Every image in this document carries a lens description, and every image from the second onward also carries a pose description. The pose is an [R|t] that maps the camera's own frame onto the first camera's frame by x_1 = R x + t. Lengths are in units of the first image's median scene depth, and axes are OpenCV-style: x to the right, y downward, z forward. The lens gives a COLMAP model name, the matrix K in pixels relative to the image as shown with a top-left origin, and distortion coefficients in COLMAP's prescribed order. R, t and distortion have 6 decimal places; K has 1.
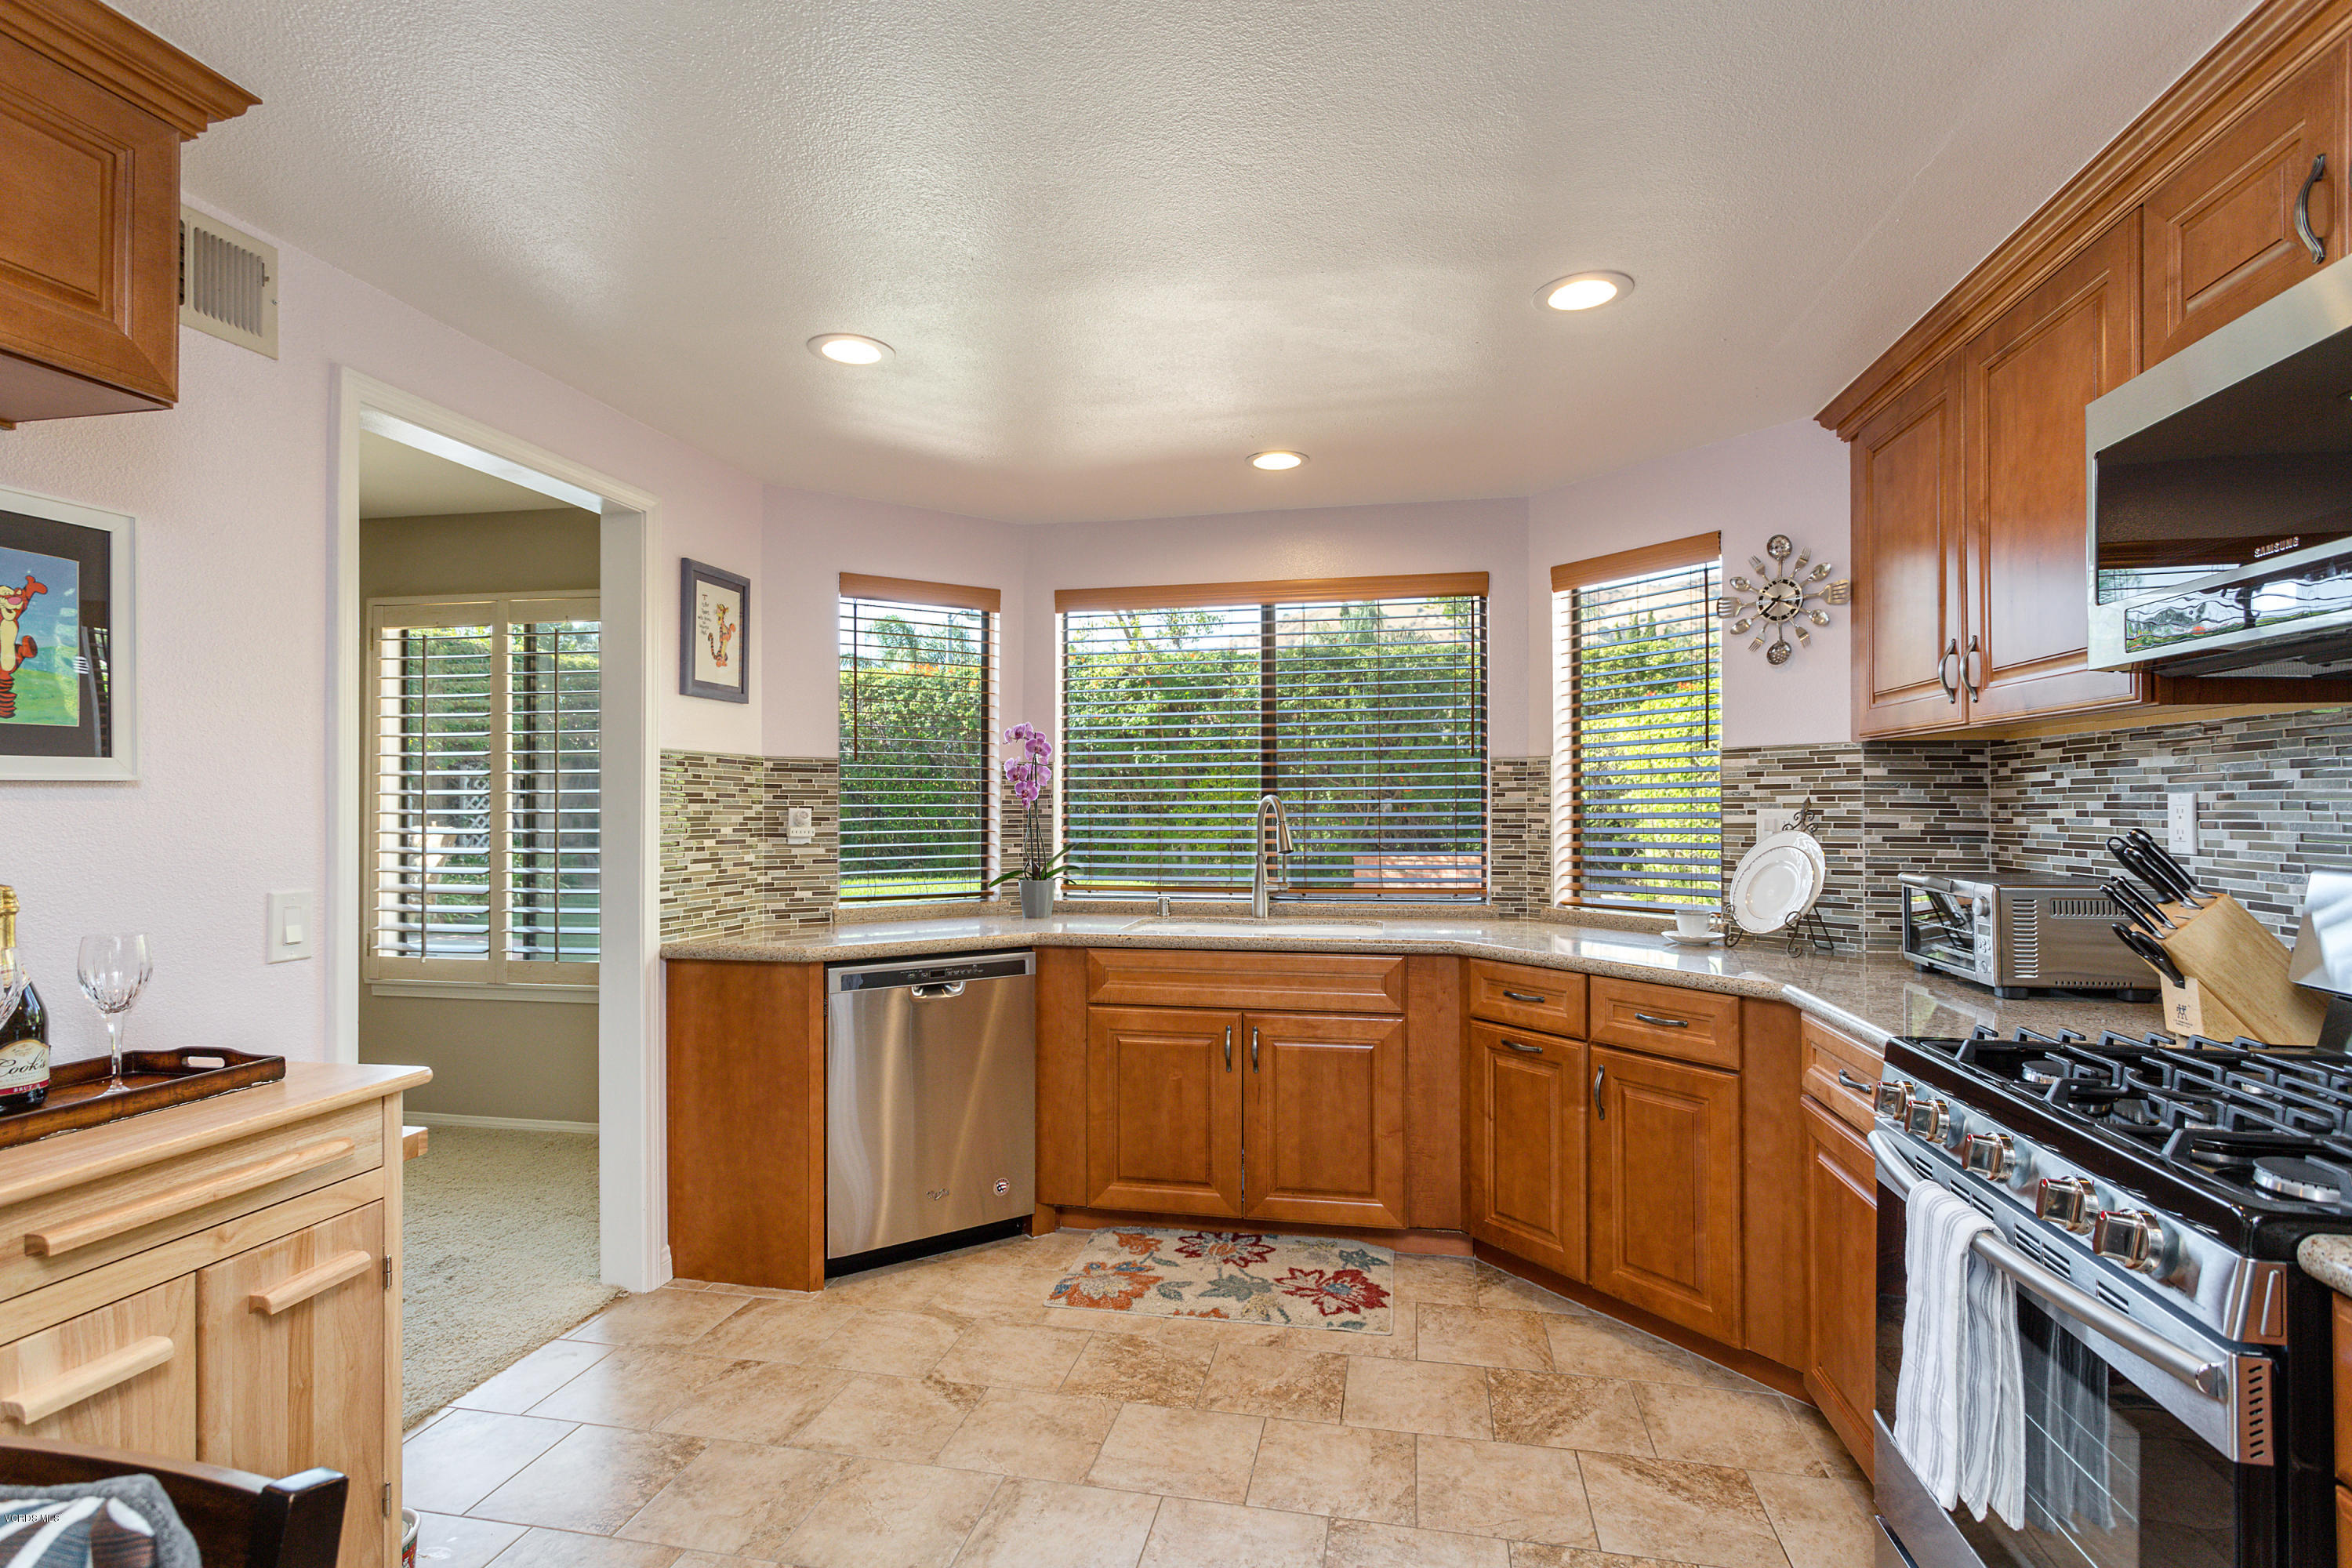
lens RADIAL K [[1114.1, 0, 1176.0], [0, 1114.1, 784.0], [0, 0, 1]] dist [-0.000529, 0.001753]
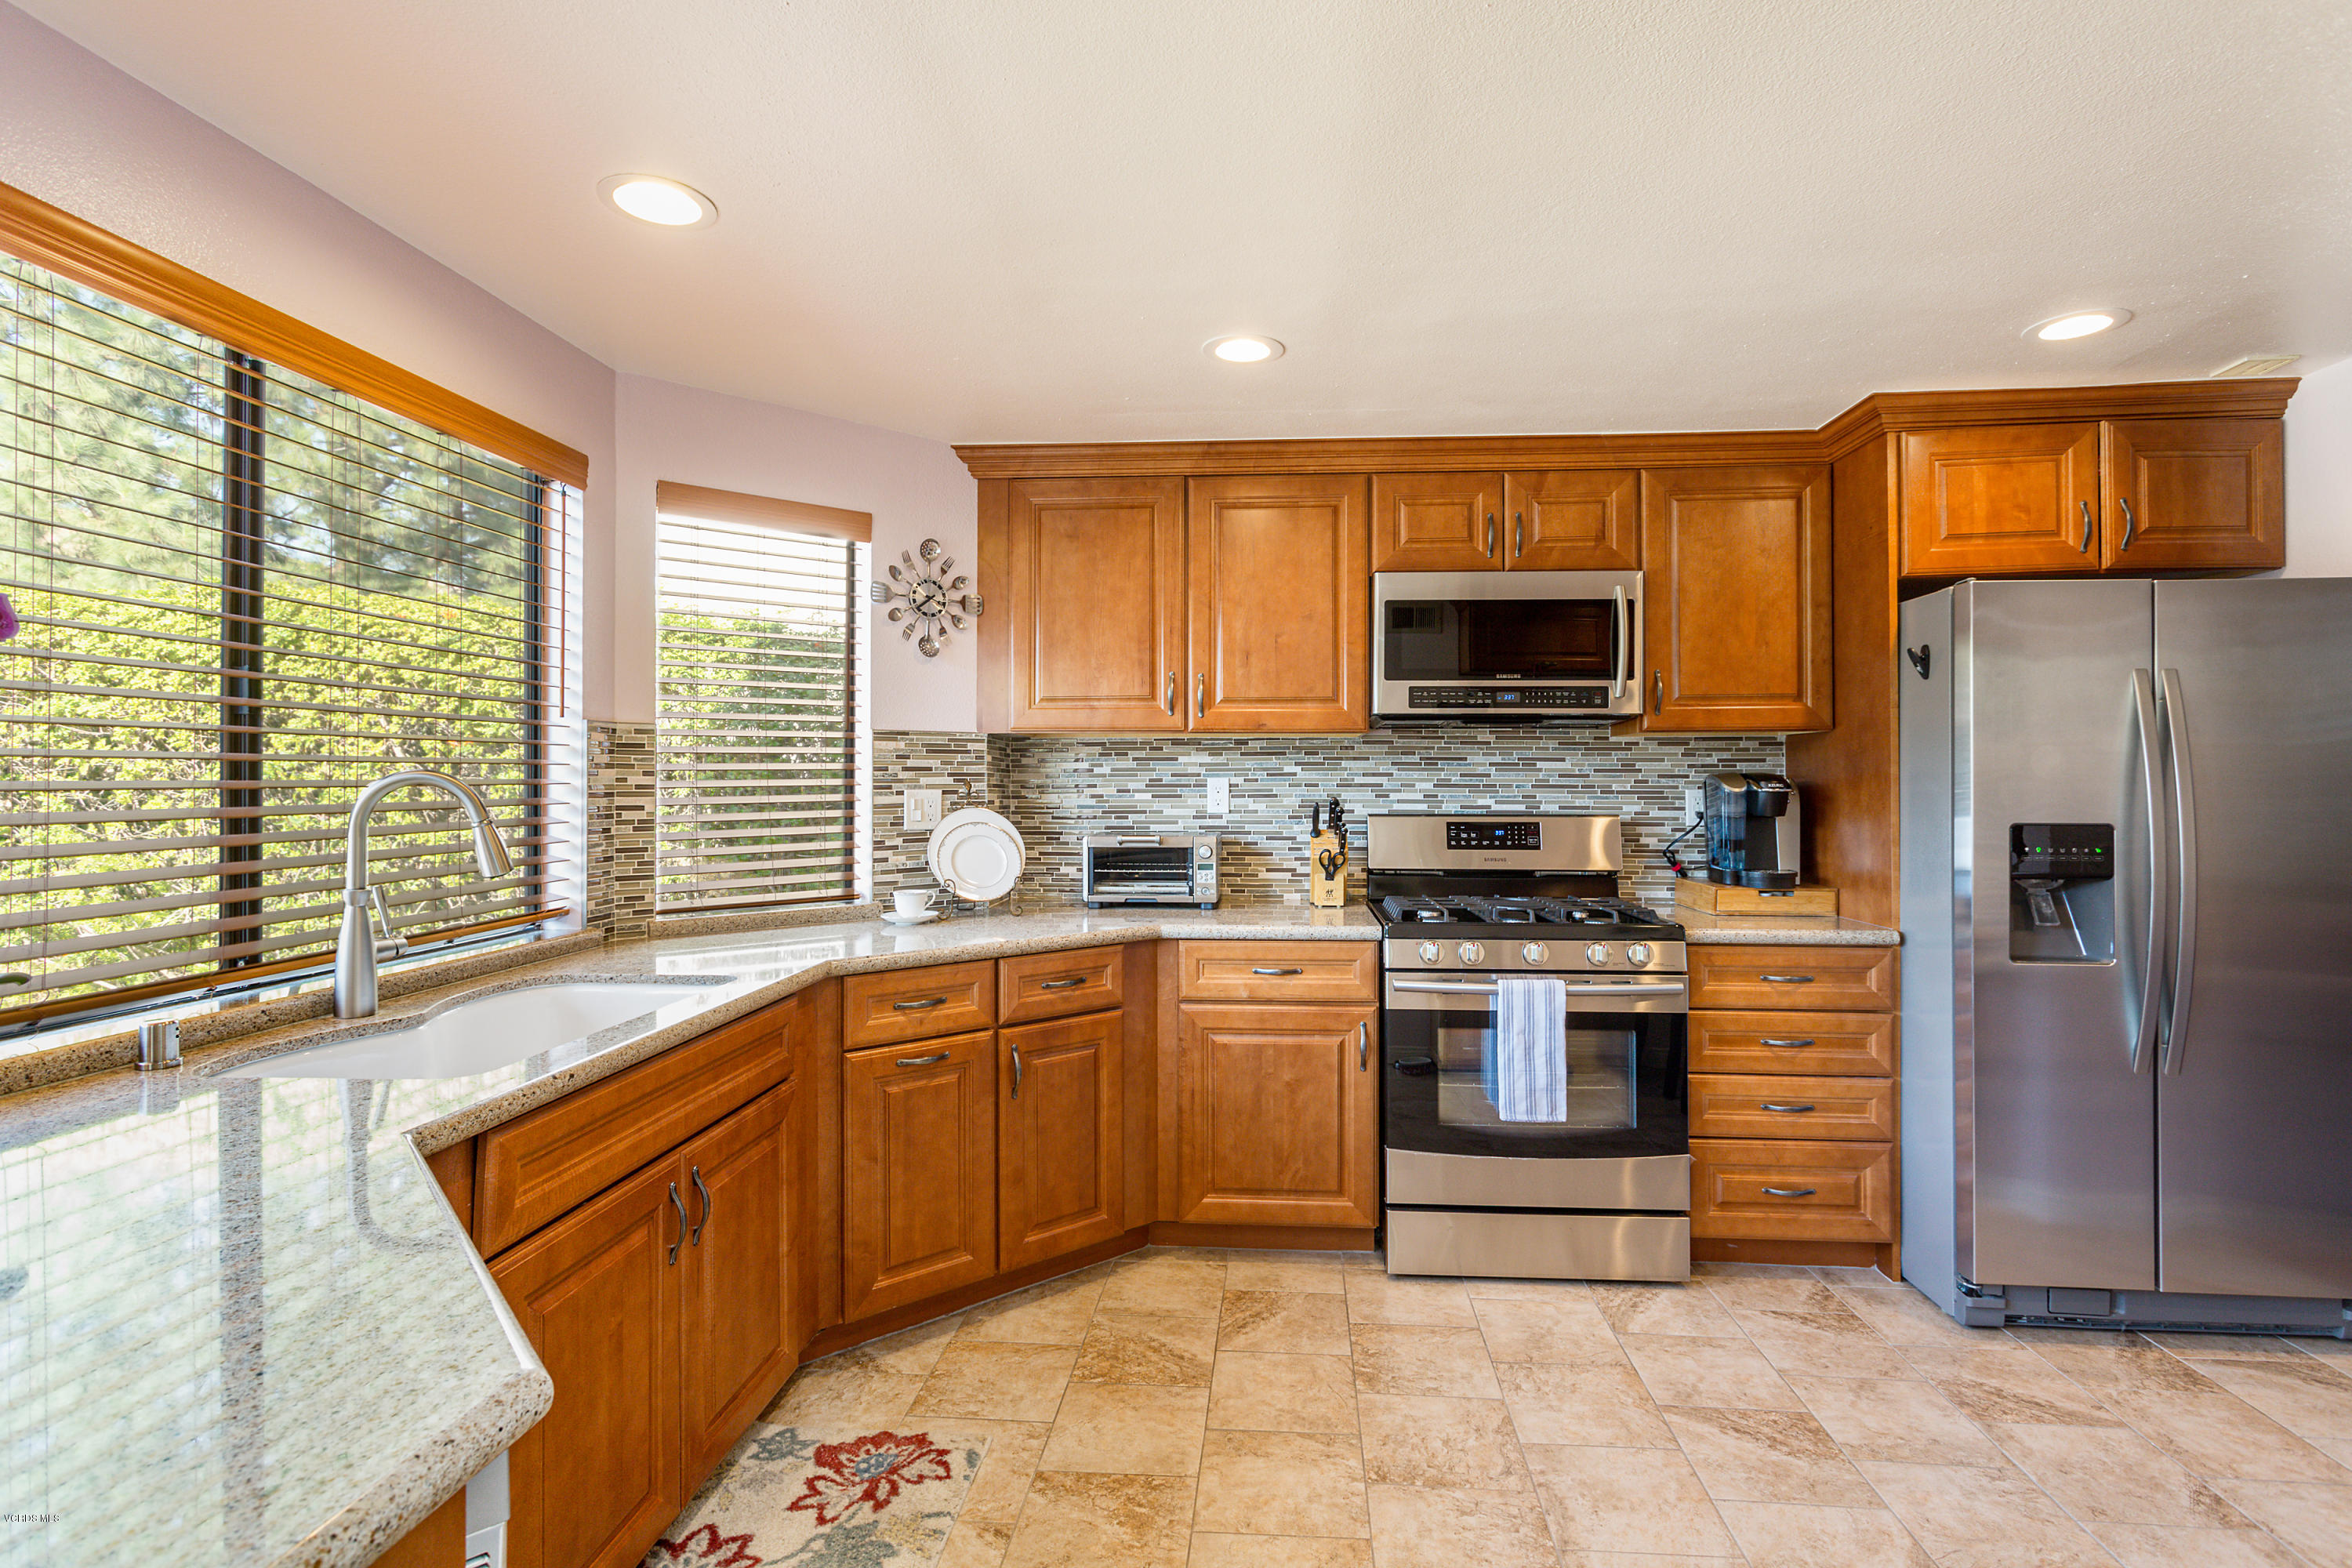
lens RADIAL K [[1126.9, 0, 1212.6], [0, 1126.9, 777.8], [0, 0, 1]] dist [-0.001019, 0.000175]
pose [[-0.131747, 0.006034, 0.991265, -0.617729], [-0.015404, 0.999848, -0.008133, 0.016351], [-0.991164, -0.016341, -0.131634, 0.912898]]
